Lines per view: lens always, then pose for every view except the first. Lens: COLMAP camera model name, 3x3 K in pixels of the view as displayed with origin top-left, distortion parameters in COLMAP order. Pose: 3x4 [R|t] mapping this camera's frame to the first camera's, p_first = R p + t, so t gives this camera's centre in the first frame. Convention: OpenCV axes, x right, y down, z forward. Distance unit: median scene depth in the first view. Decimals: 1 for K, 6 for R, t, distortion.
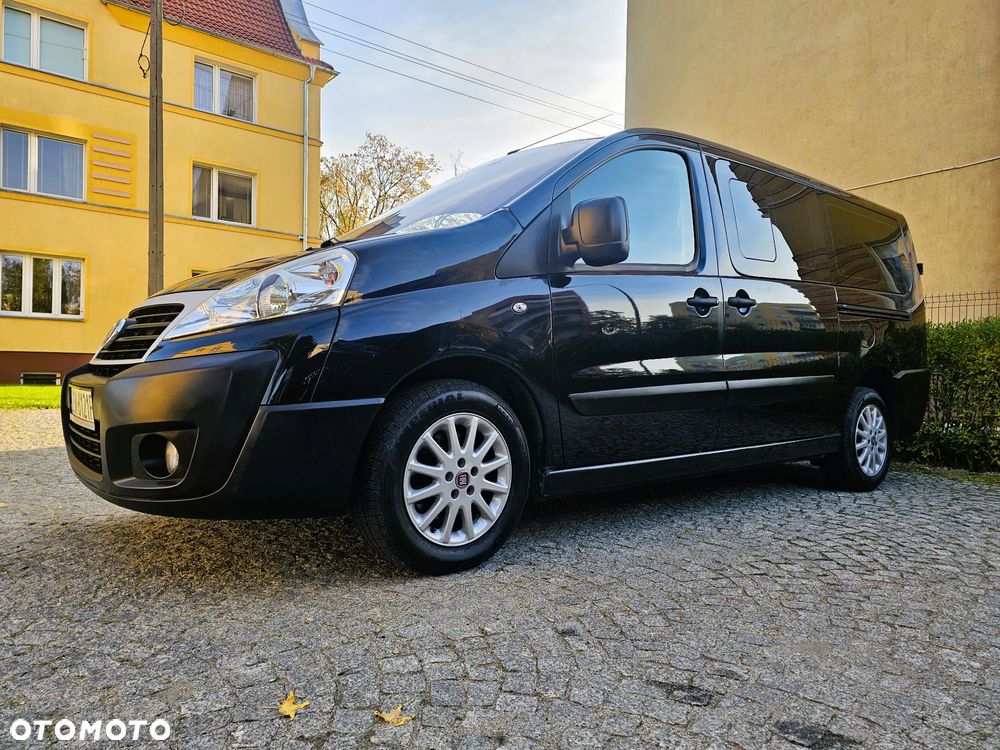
lens RADIAL K [[664.3, 0, 501.0], [0, 664.3, 371.8], [0, 0, 1]] dist [0.046296, -0.030218]
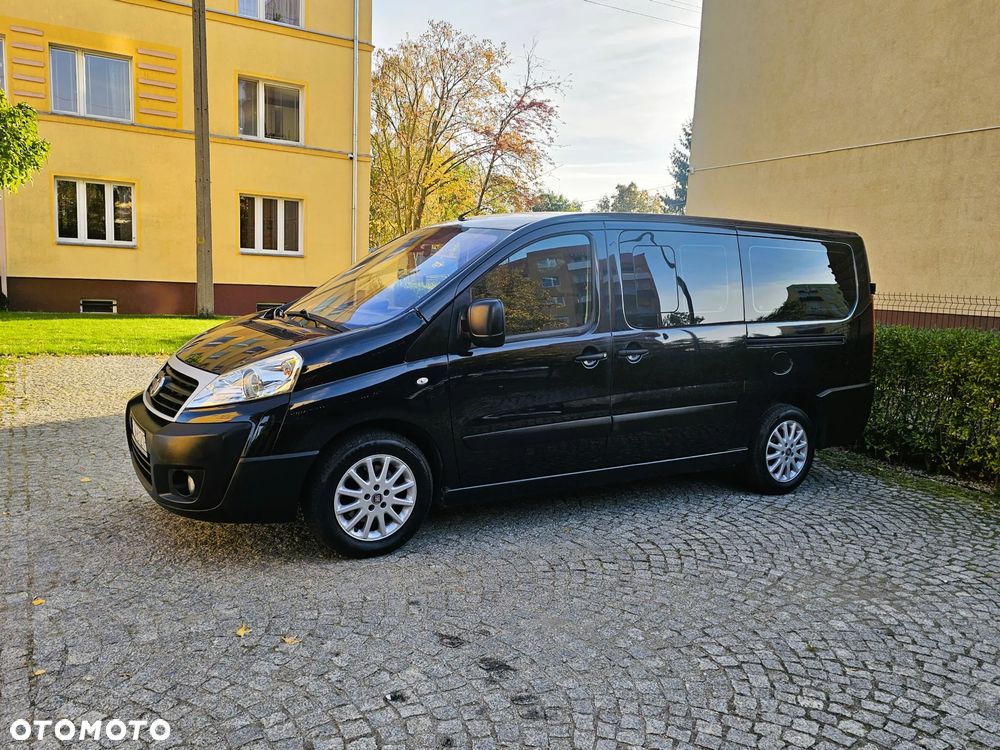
lens RADIAL K [[769.6, 0, 497.4], [0, 769.6, 378.3], [0, 0, 1]] dist [0.065368, -0.056732]
pose [[0.991761, 0.039485, -0.121863, 0.347007], [-0.023762, 0.991505, 0.127877, -0.282414], [0.125877, -0.123927, 0.984275, -0.547166]]
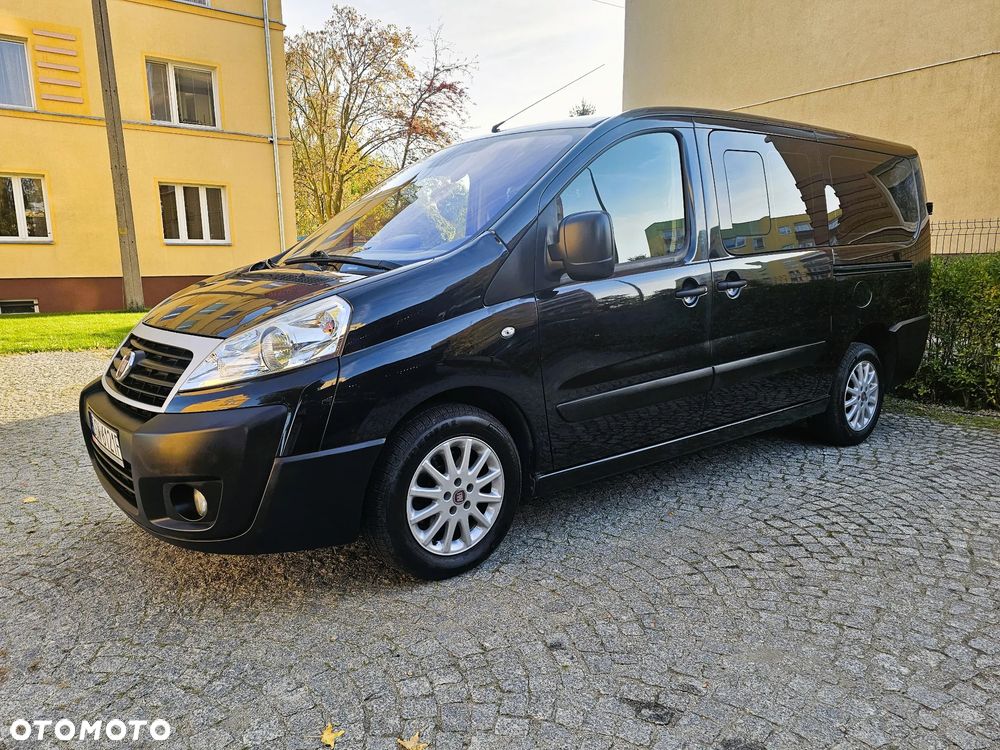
lens RADIAL K [[696.9, 0, 480.9], [0, 696.9, 397.3], [0, 0, 1]] dist [0.050070, -0.033554]
pose [[0.999325, -0.028604, -0.023047, 0.007071], [0.032389, 0.982112, 0.185491, -0.175759], [0.017329, -0.186112, 0.982376, -0.079904]]
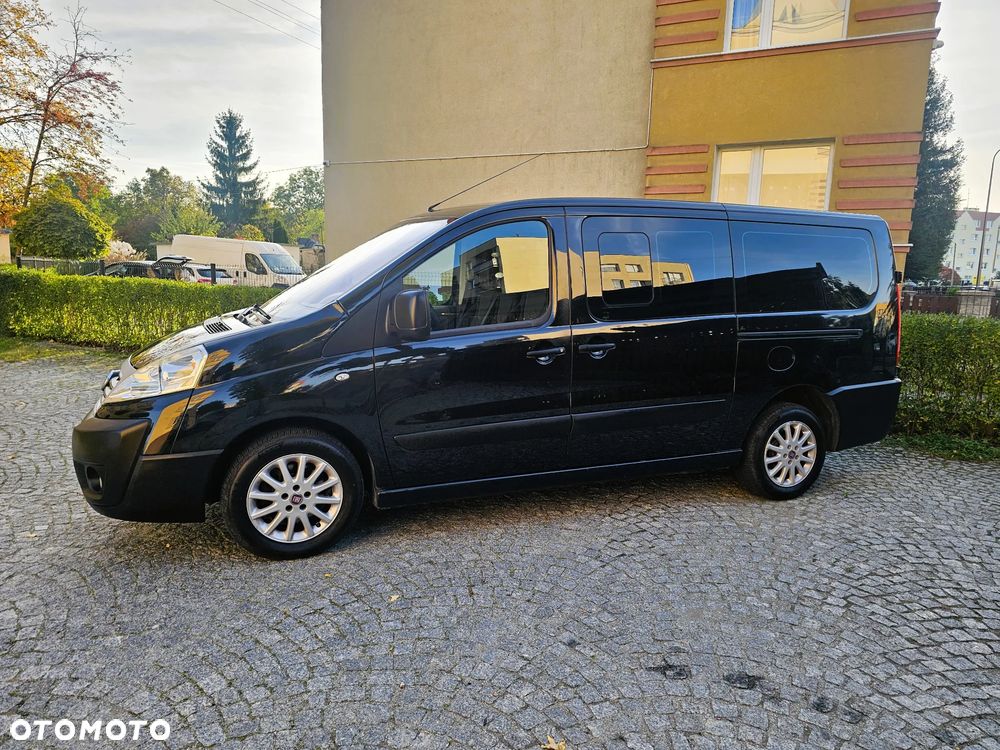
lens RADIAL K [[664.3, 0, 497.7], [0, 664.3, 373.7], [0, 0, 1]] dist [0.046296, -0.030218]
pose [[0.874331, -0.065444, 0.480898, -0.478081], [-0.011586, 0.987770, 0.155486, -0.286454], [-0.485192, -0.141518, 0.862879, -0.080018]]
